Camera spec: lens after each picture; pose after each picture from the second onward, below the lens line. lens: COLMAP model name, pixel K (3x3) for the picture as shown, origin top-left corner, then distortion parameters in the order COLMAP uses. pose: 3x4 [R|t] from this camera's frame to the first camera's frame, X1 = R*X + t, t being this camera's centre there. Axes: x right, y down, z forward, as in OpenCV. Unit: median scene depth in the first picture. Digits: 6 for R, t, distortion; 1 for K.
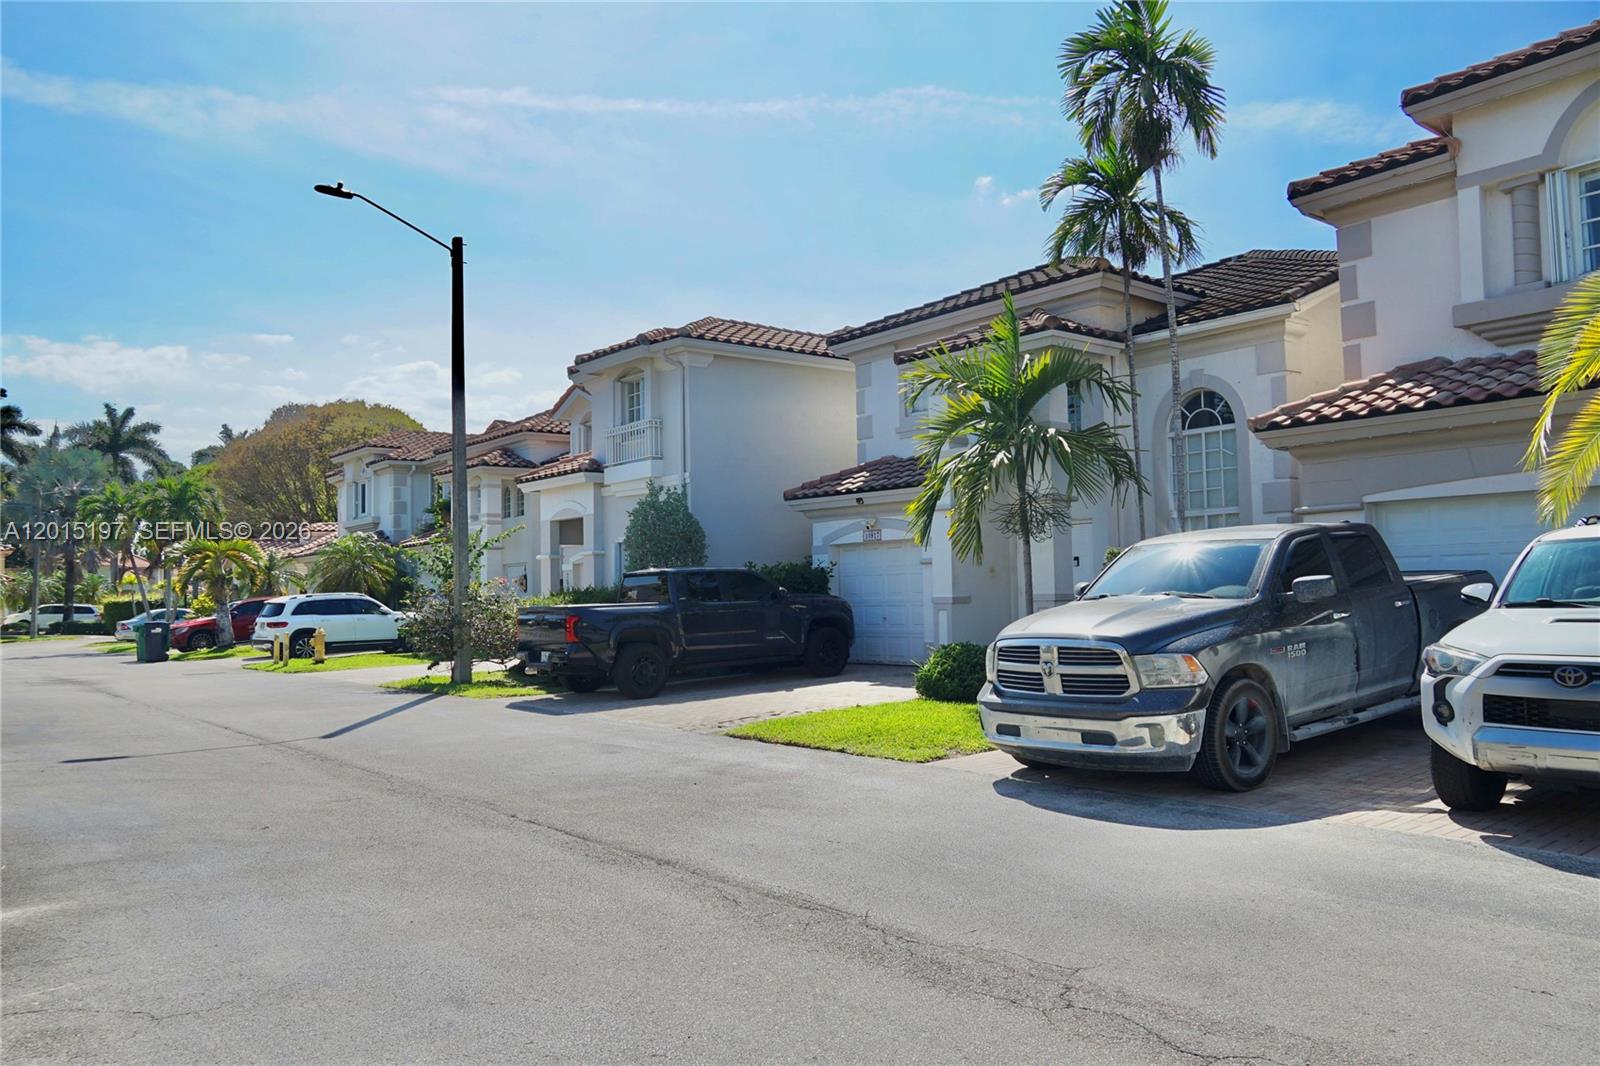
lens RADIAL K [[1201.1, 0, 802.8], [0, 1201.1, 531.7], [0, 0, 1]] dist [-0.057893, 0.069716]
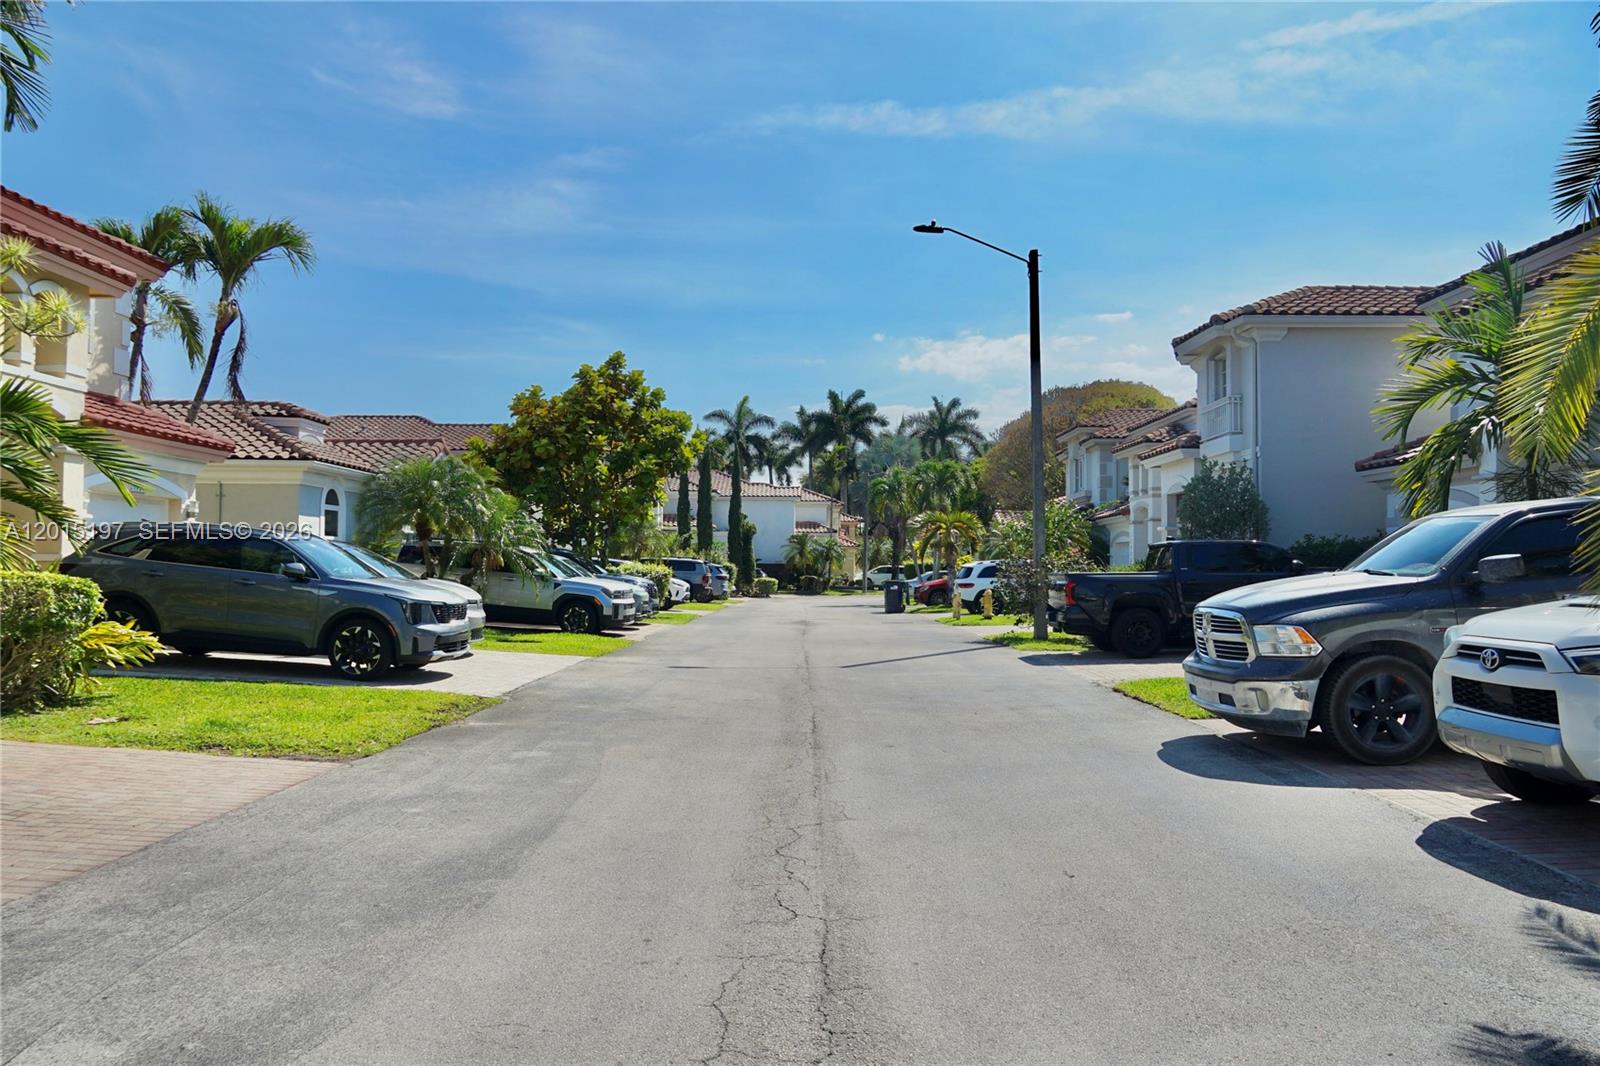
lens RADIAL K [[1198.1, 0, 800.0], [0, 1198.1, 533.0], [0, 0, 1]] dist [0.011457, -0.005828]
pose [[0.781344, 0.003053, -0.624093, 0.230032], [0.014018, 0.999650, 0.022440, -0.004145], [0.623943, -0.026282, 0.781027, -0.040878]]
